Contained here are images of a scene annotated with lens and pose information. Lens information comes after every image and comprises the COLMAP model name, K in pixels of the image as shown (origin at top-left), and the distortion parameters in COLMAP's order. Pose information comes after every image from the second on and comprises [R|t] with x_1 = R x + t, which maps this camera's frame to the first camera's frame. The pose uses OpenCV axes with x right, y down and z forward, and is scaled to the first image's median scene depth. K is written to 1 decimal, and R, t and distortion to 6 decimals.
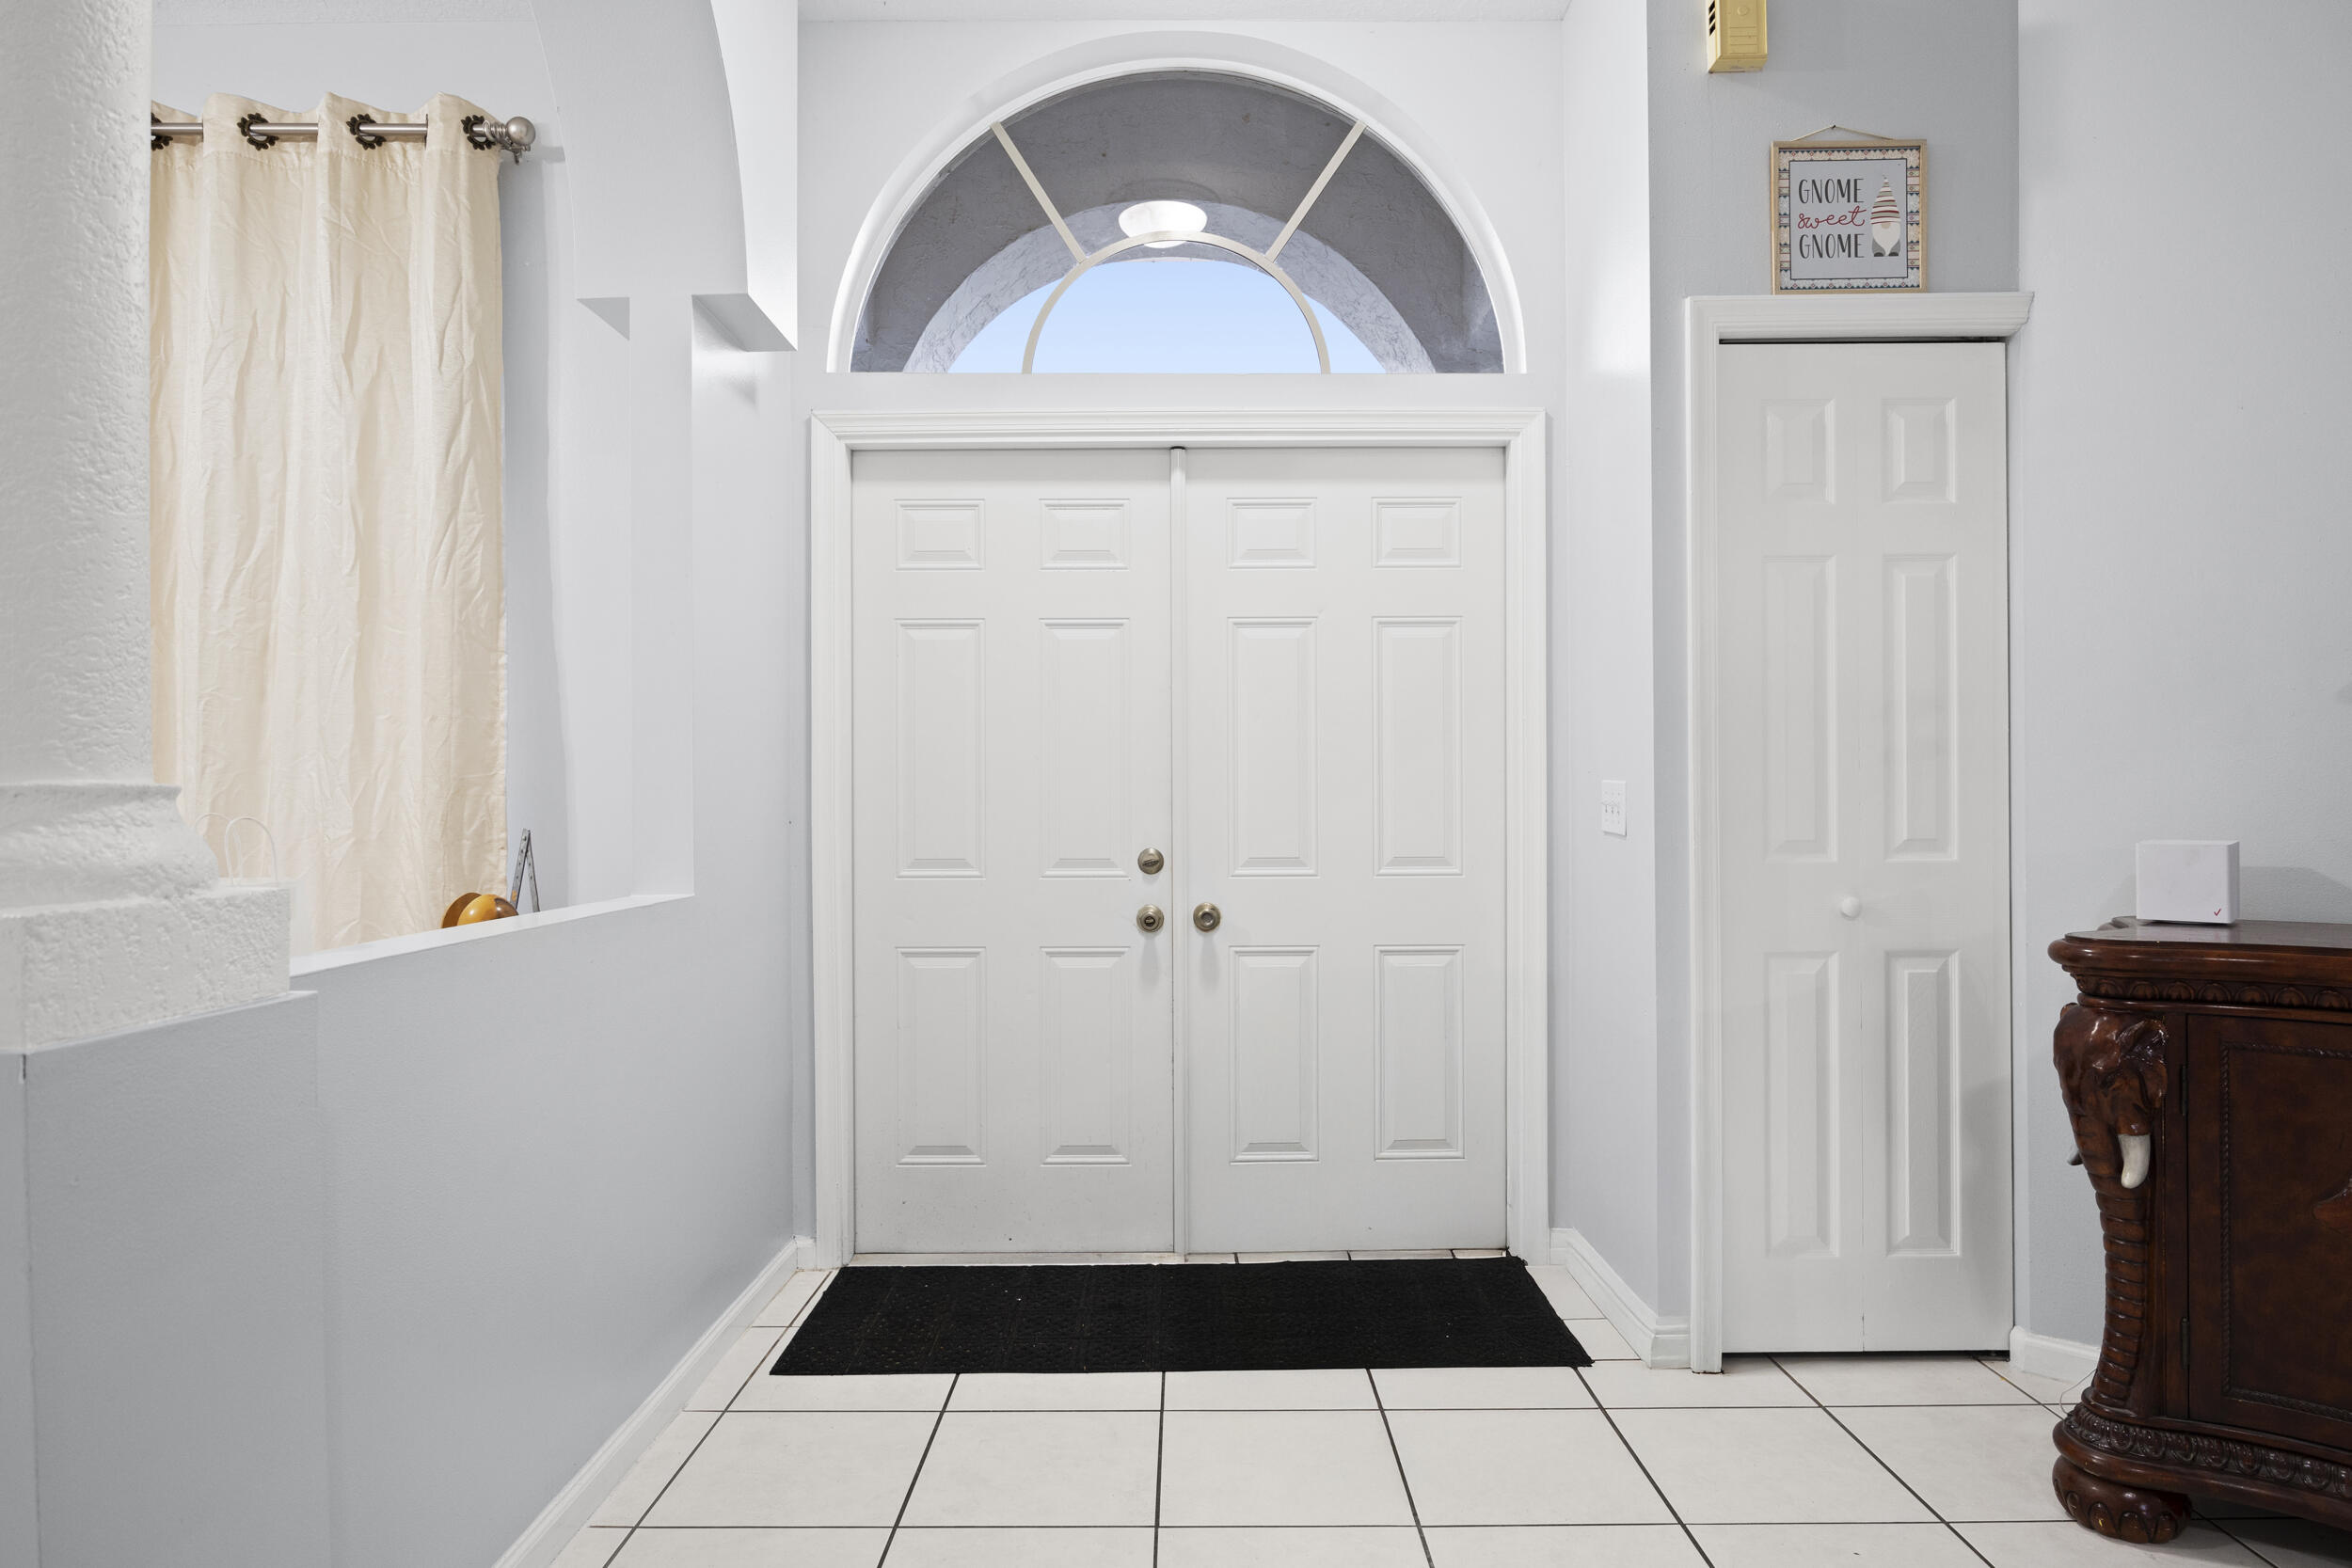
lens RADIAL K [[1346.6, 0, 1188.0], [0, 1346.6, 789.3], [0, 0, 1]] dist [-0.012121, -0.000921]
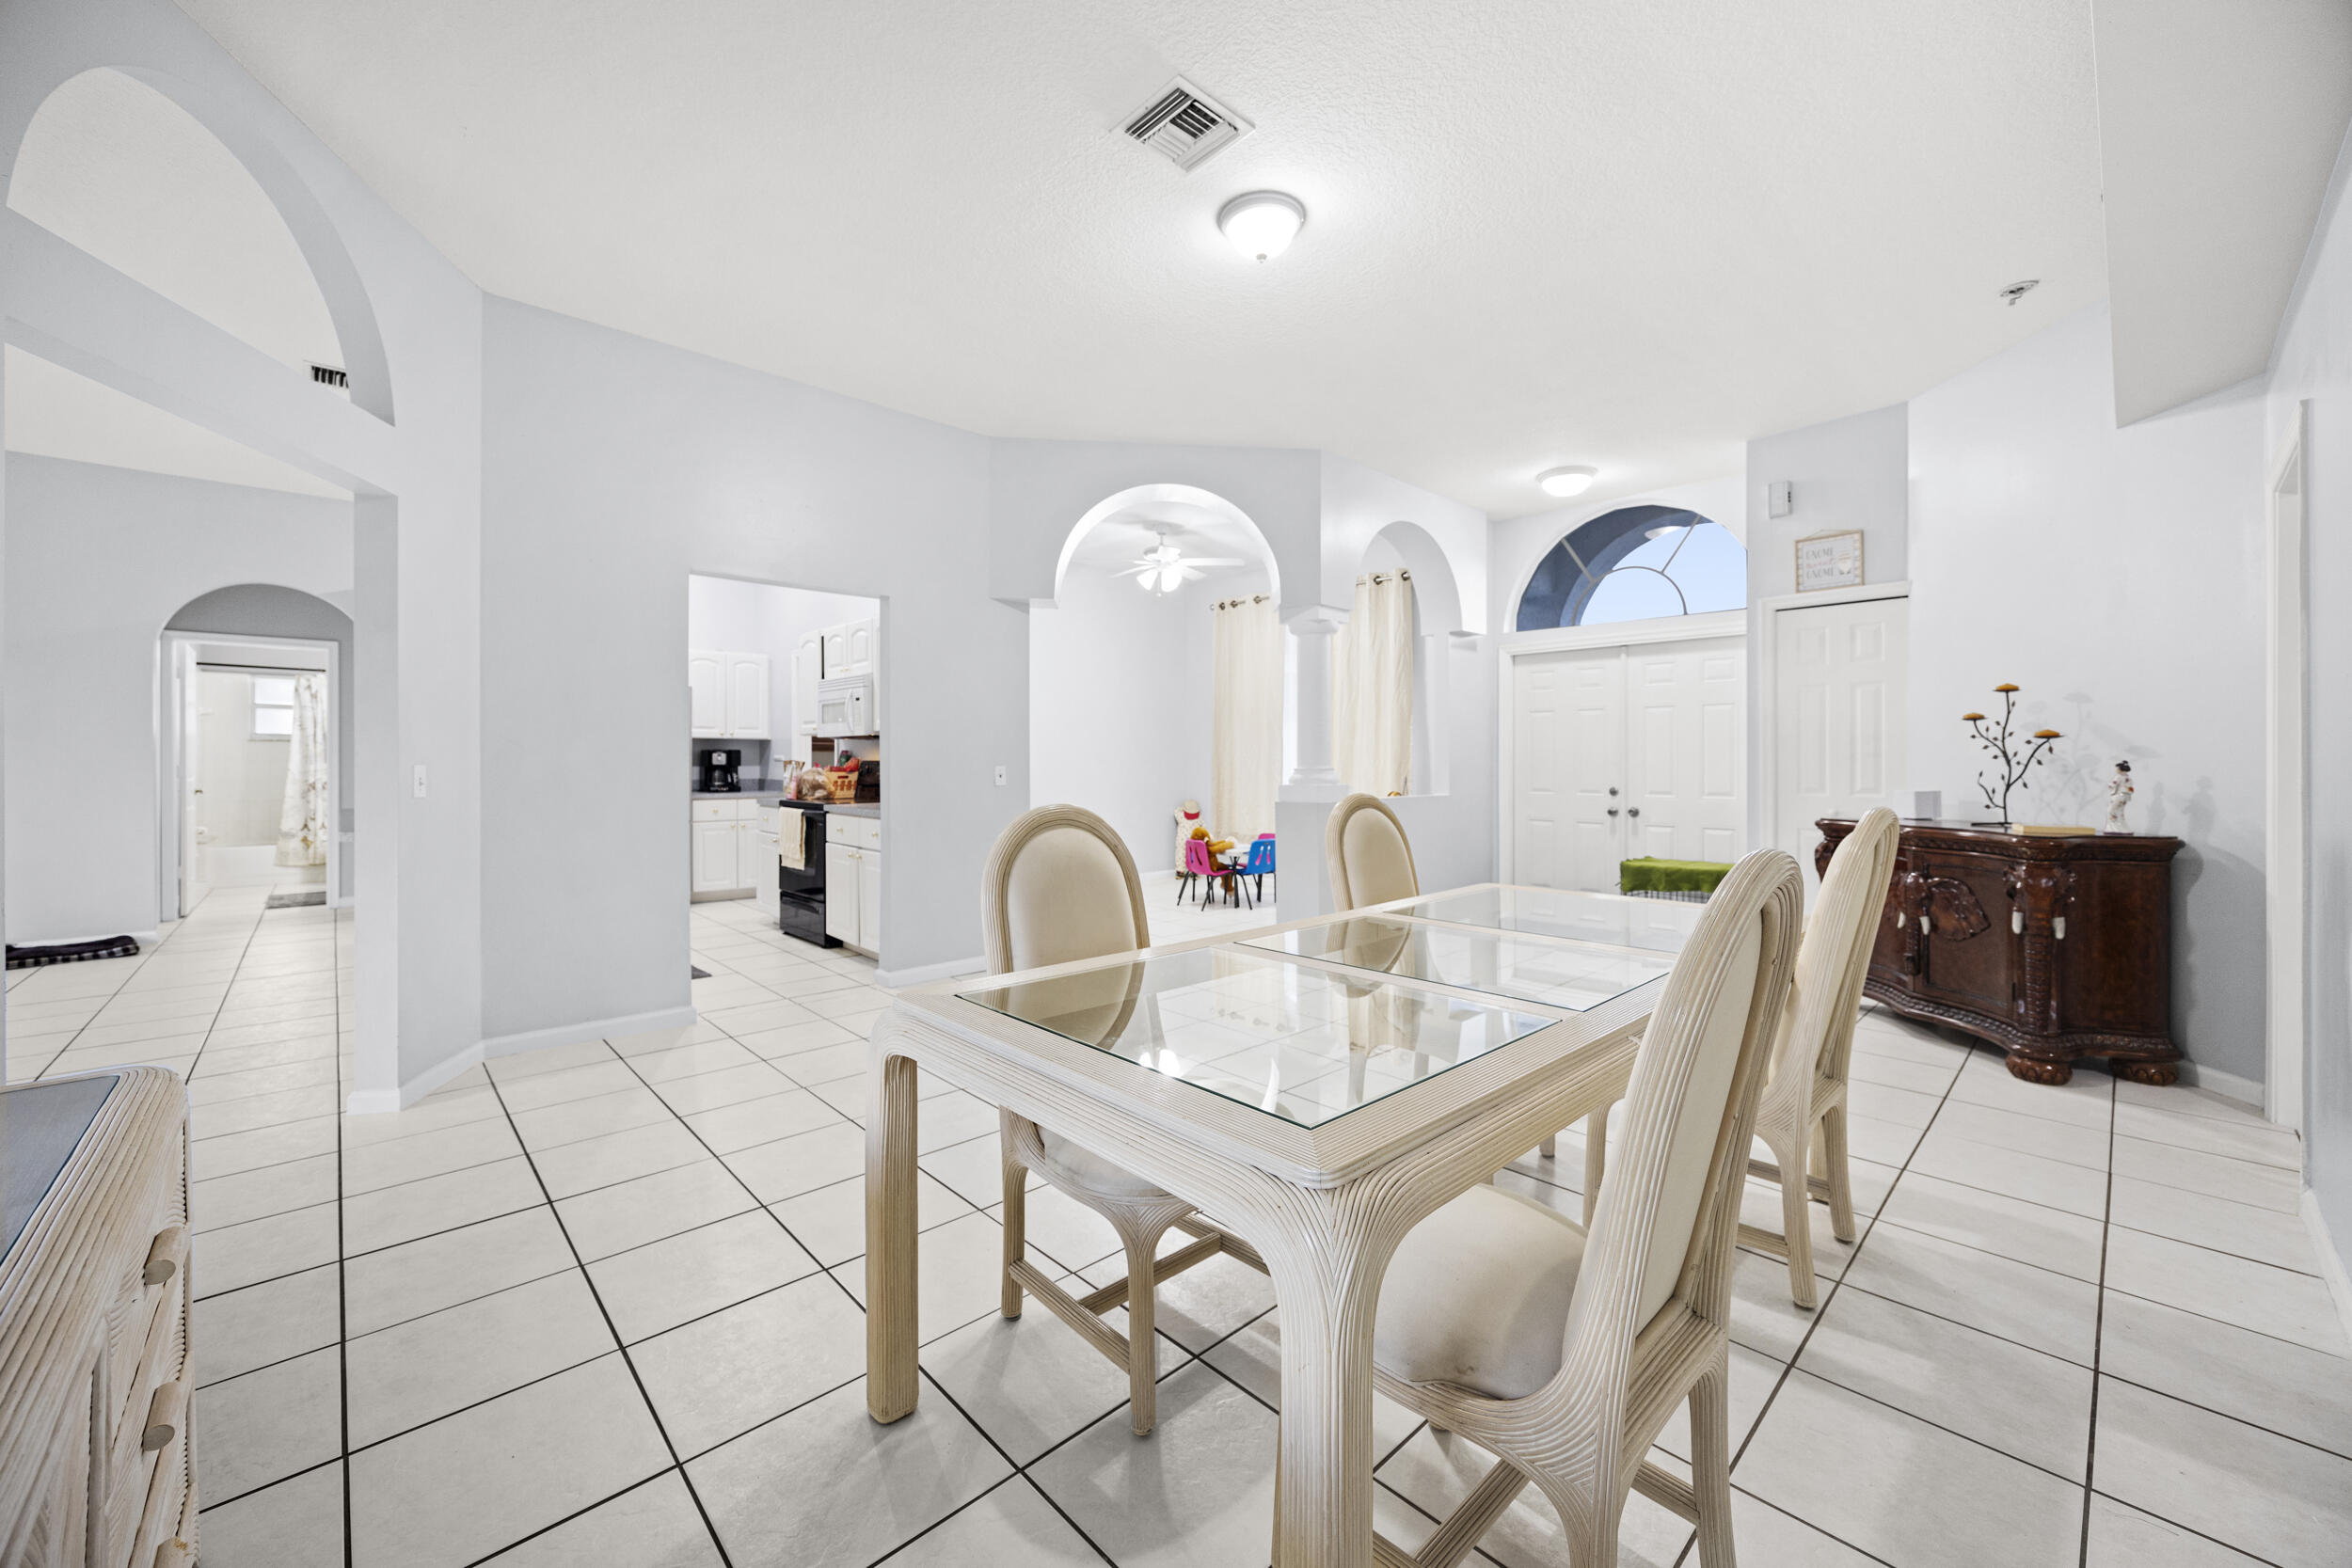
lens RADIAL K [[894.6, 0, 1172.7], [0, 894.6, 760.8], [0, 0, 1]] dist [-0.002552, -0.000537]
pose [[0.681891, 0.003437, -0.731445, 0.764891], [-0.000348, 0.999990, 0.004374, -0.020603], [0.731453, -0.002728, 0.681886, -1.035288]]
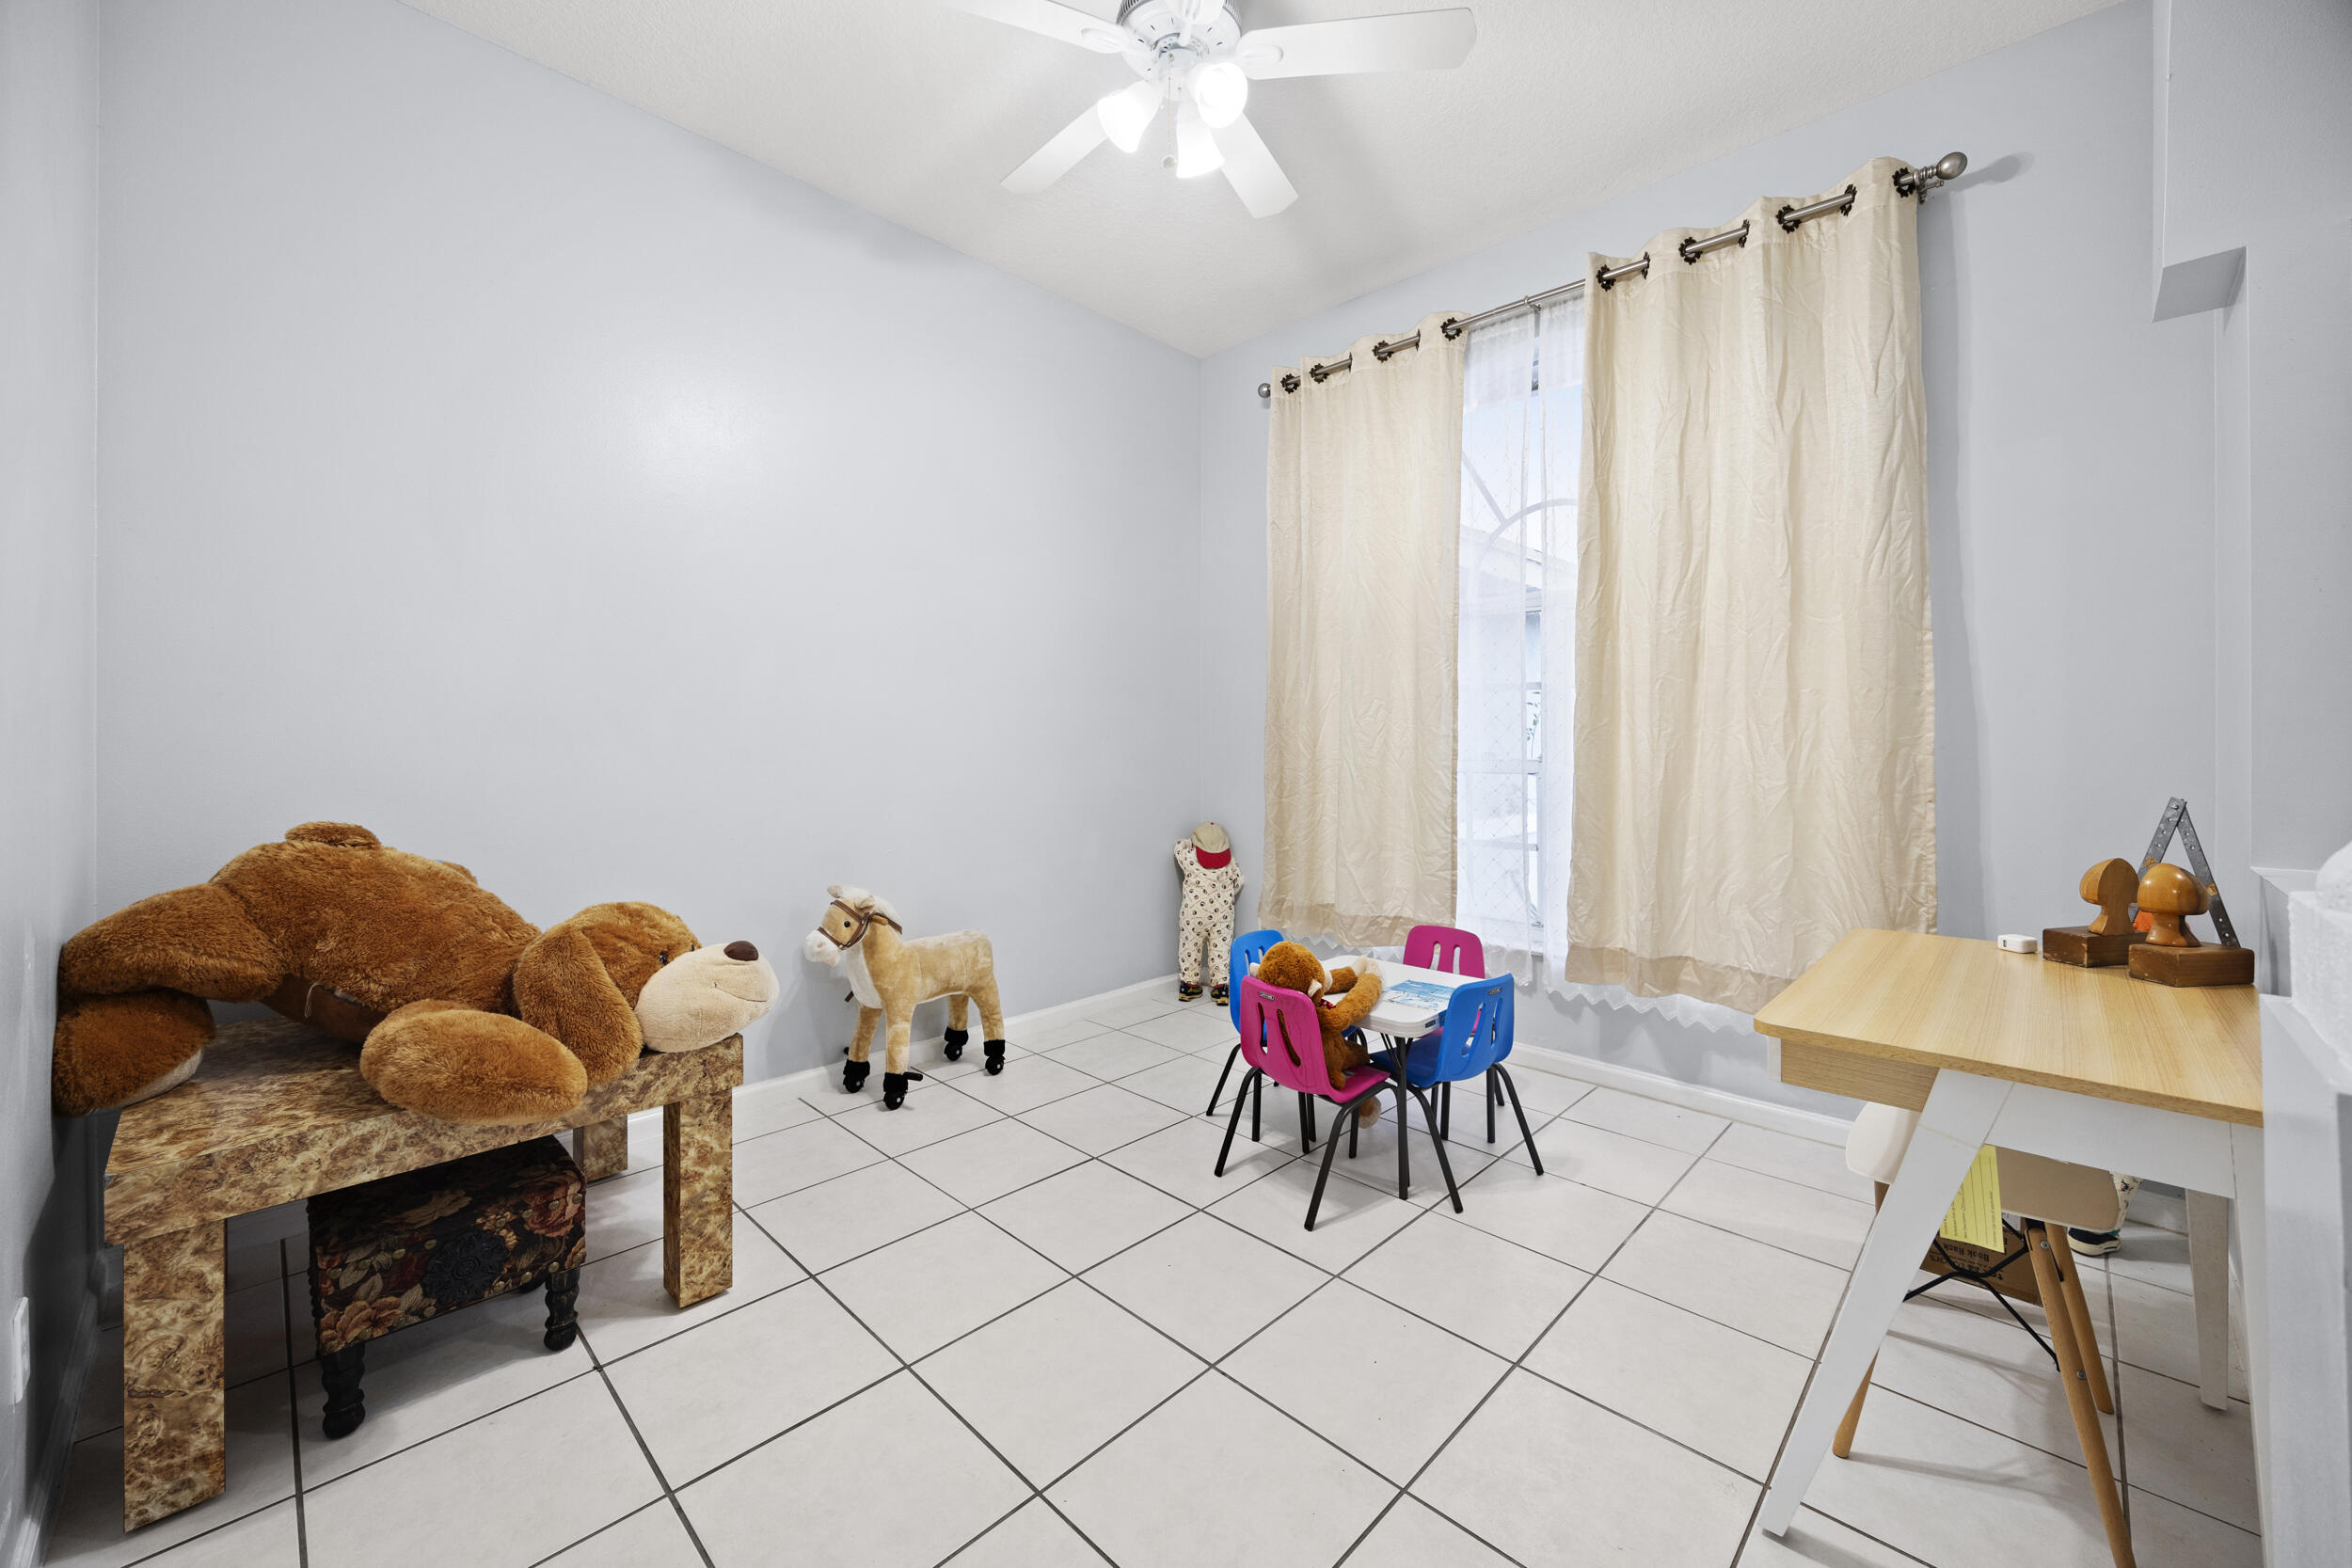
lens RADIAL K [[894.6, 0, 1183.5], [0, 894.6, 742.0], [0, 0, 1]] dist [-0.002552, -0.000537]
pose [[0.724779, 0.007062, -0.688945, -0.450778], [-0.004823, 0.999975, 0.005176, -0.007797], [0.688965, -0.000428, 0.724795, 0.010657]]
